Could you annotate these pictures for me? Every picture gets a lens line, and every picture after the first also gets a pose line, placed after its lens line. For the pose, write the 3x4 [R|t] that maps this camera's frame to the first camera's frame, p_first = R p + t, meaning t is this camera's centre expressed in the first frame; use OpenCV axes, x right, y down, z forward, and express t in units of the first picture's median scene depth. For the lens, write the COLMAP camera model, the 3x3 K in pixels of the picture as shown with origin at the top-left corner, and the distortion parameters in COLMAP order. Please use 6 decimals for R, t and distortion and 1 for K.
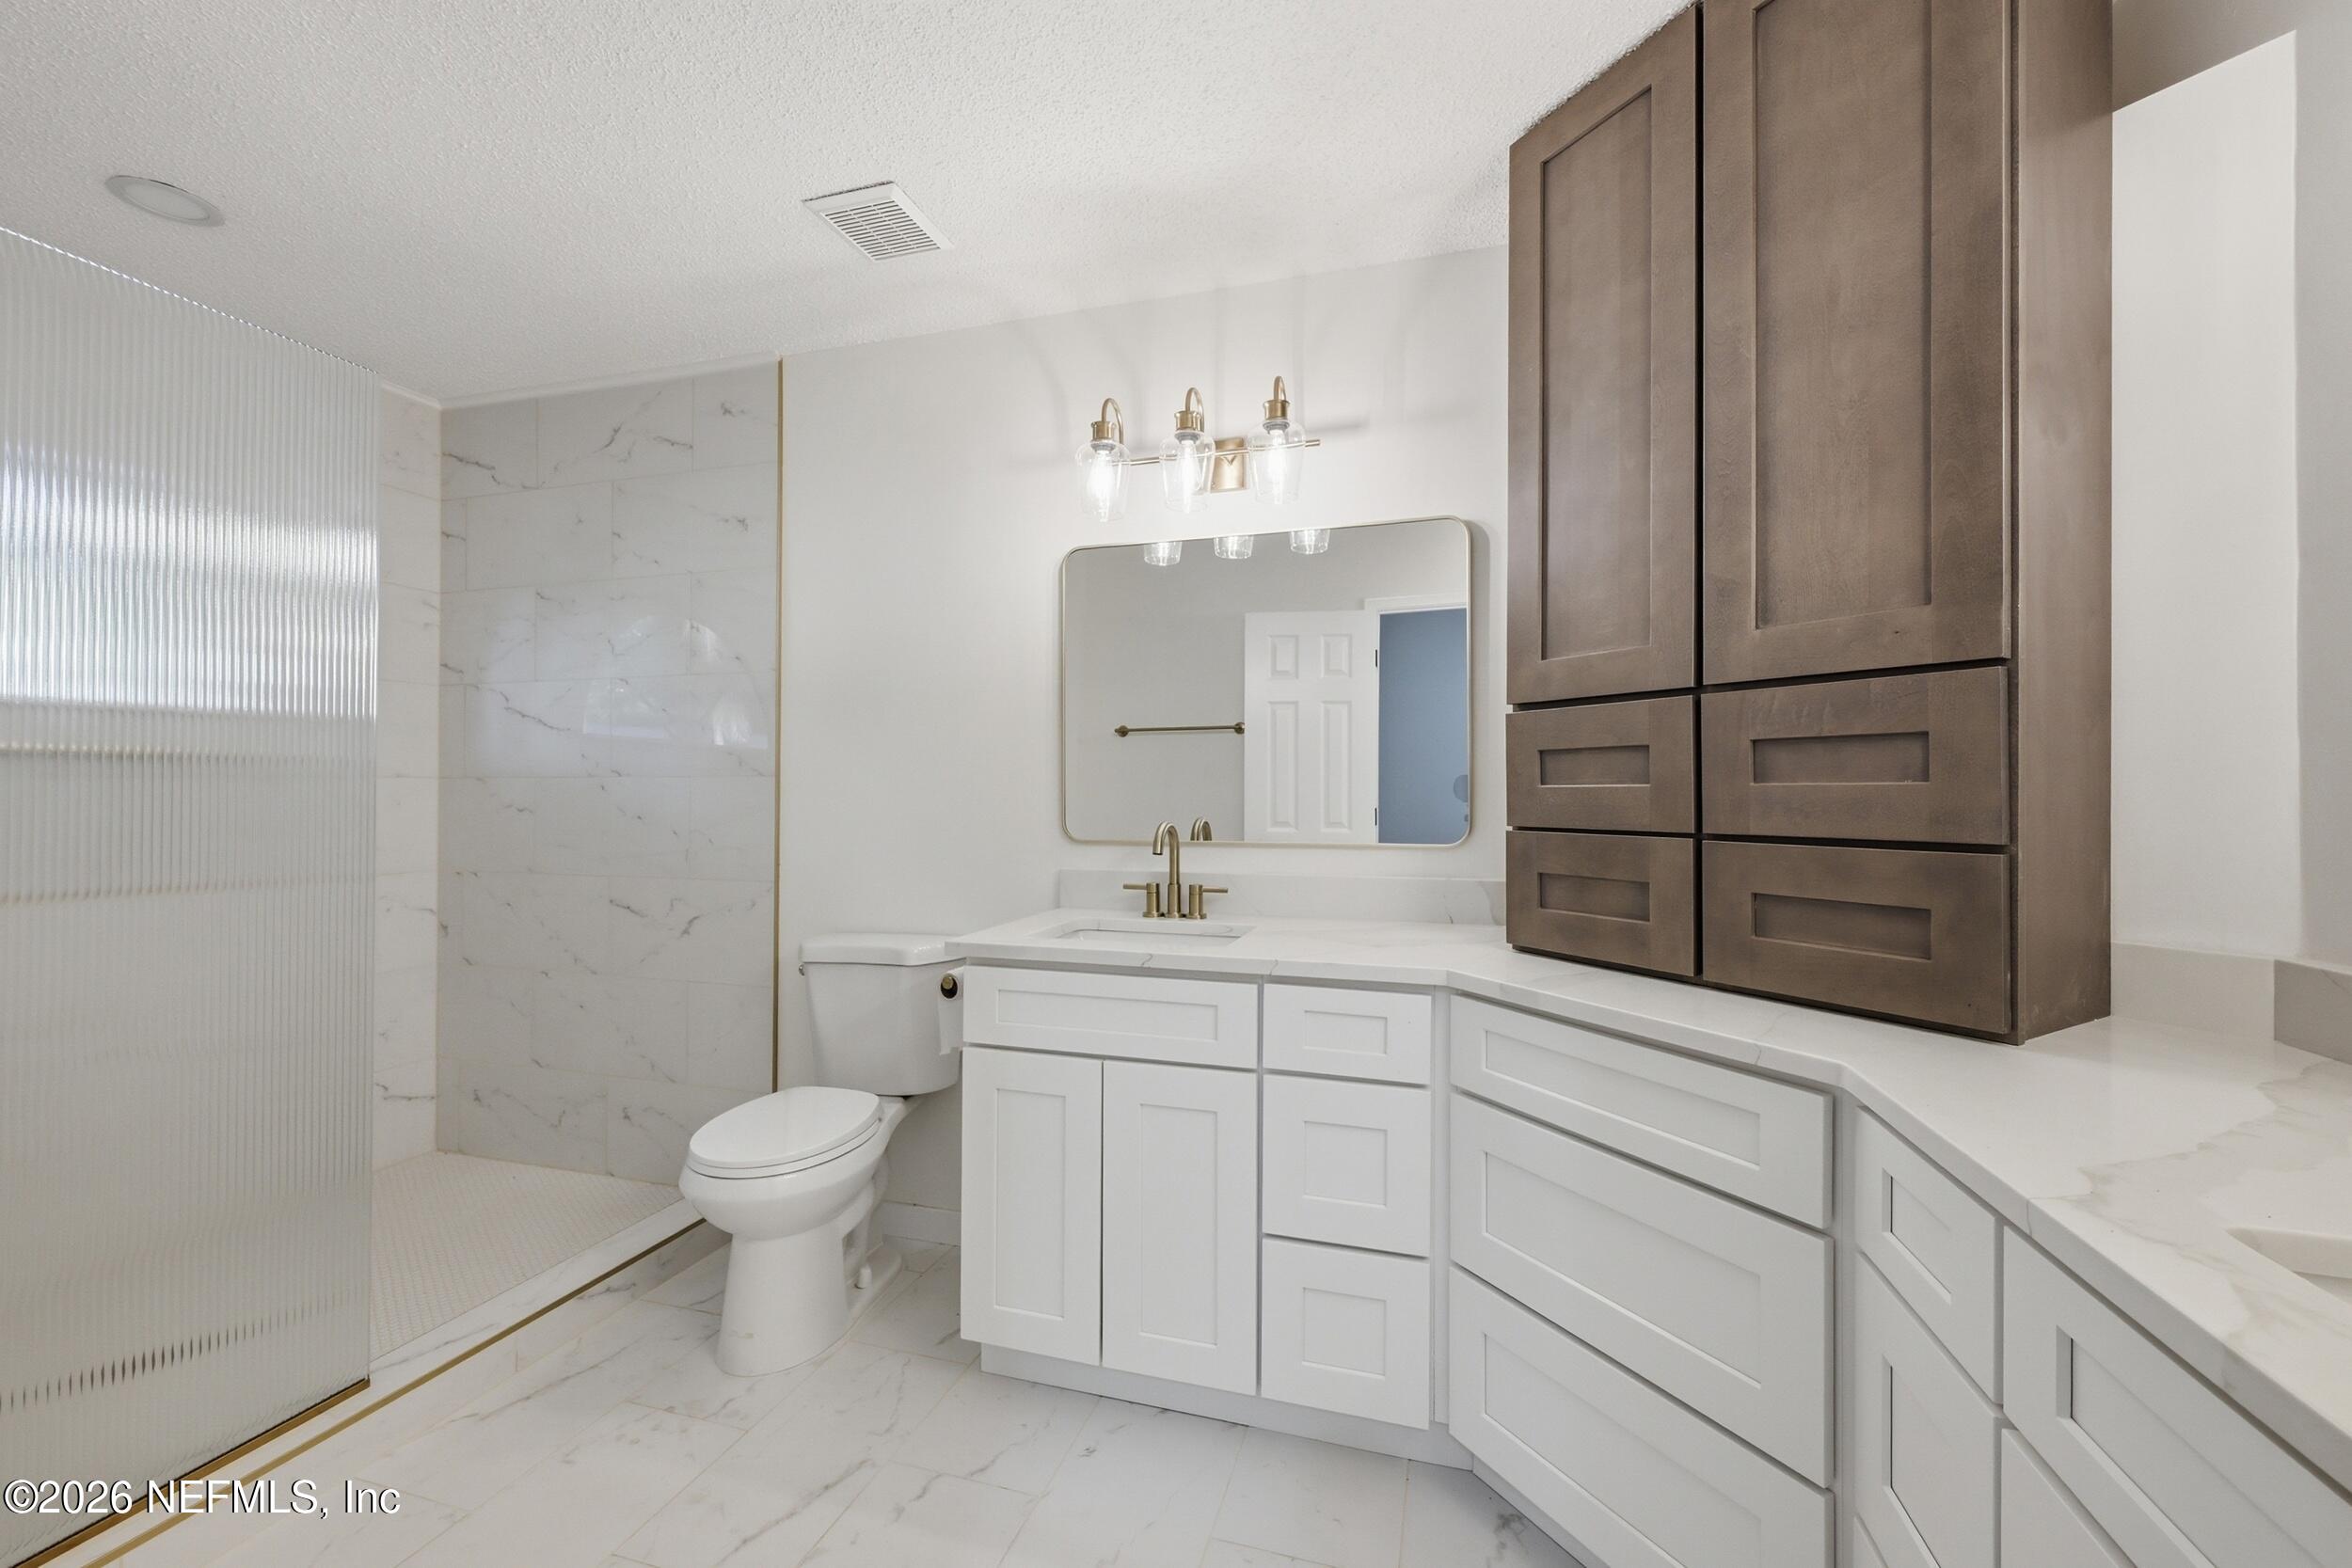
lens RADIAL K [[953.7, 0, 1171.8], [0, 953.7, 778.7], [0, 0, 1]] dist [-0.000892, -0.000249]
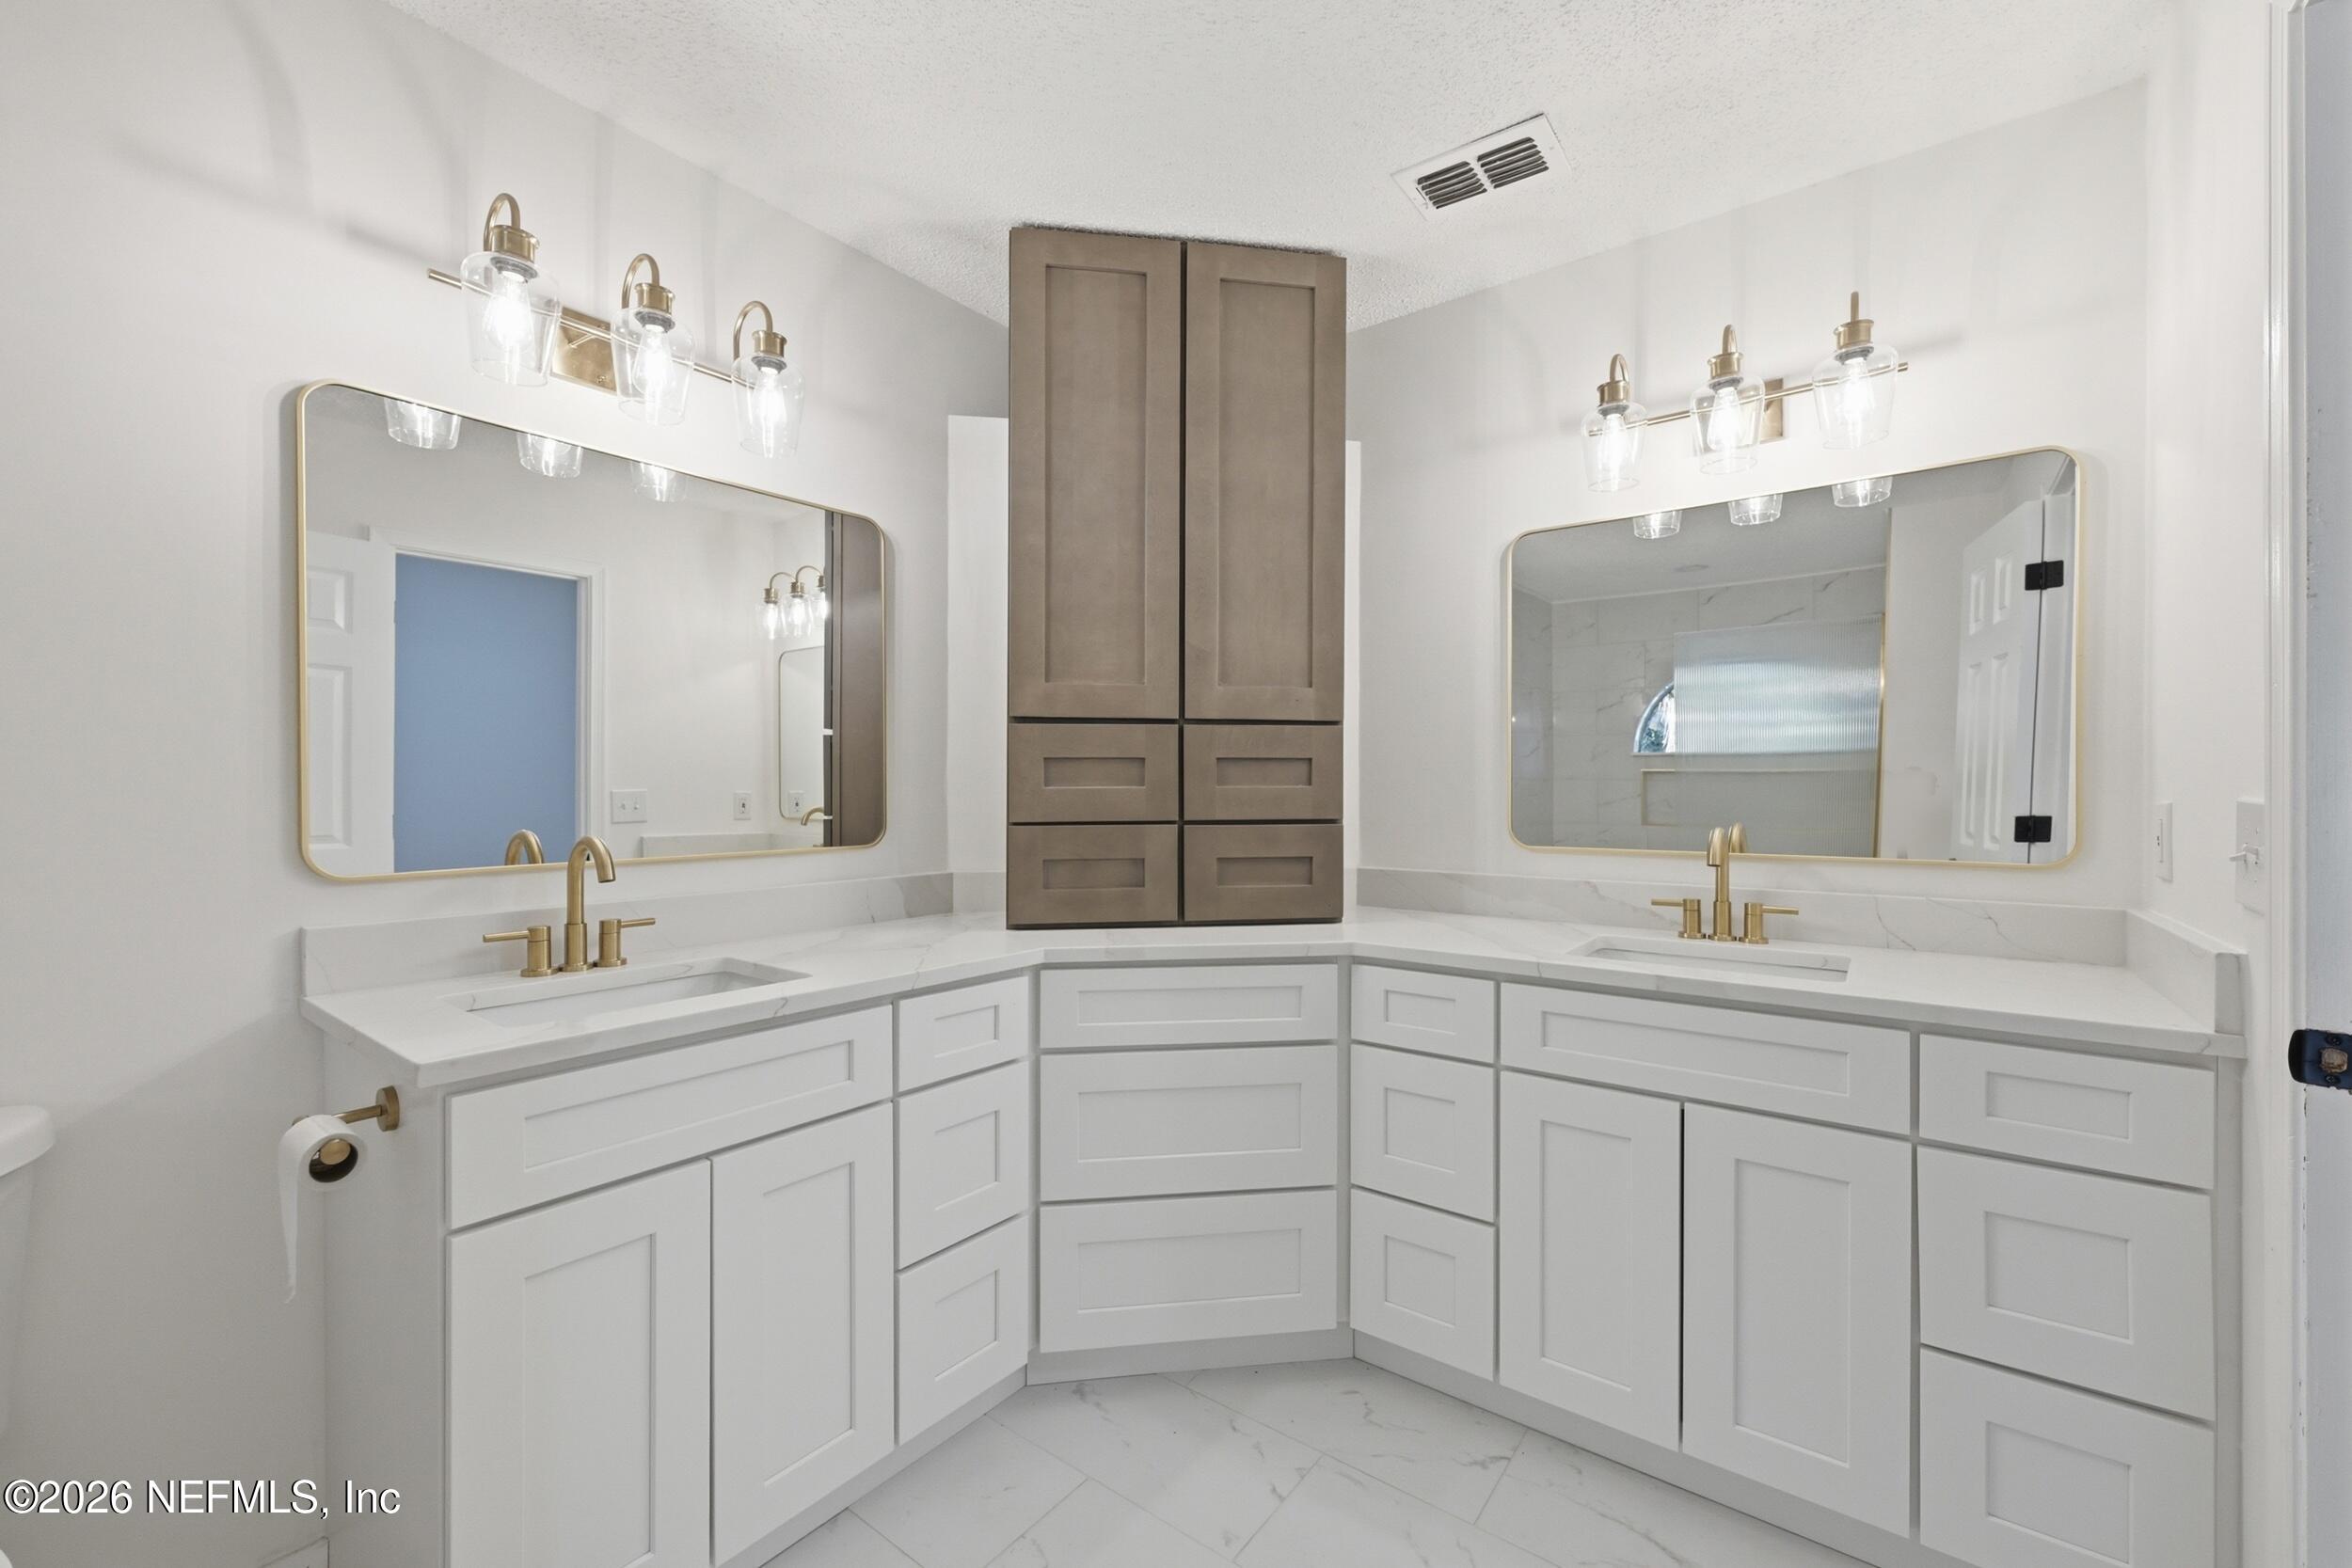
lens RADIAL K [[931.0, 0, 1187.5], [0, 931.0, 794.2], [0, 0, 1]] dist [0.000173, -0.000426]
pose [[0.329954, -0.002934, 0.943992, -0.724764], [-0.011051, 0.999915, 0.006970, 0.006705], [-0.943932, -0.012732, 0.329894, 0.488882]]
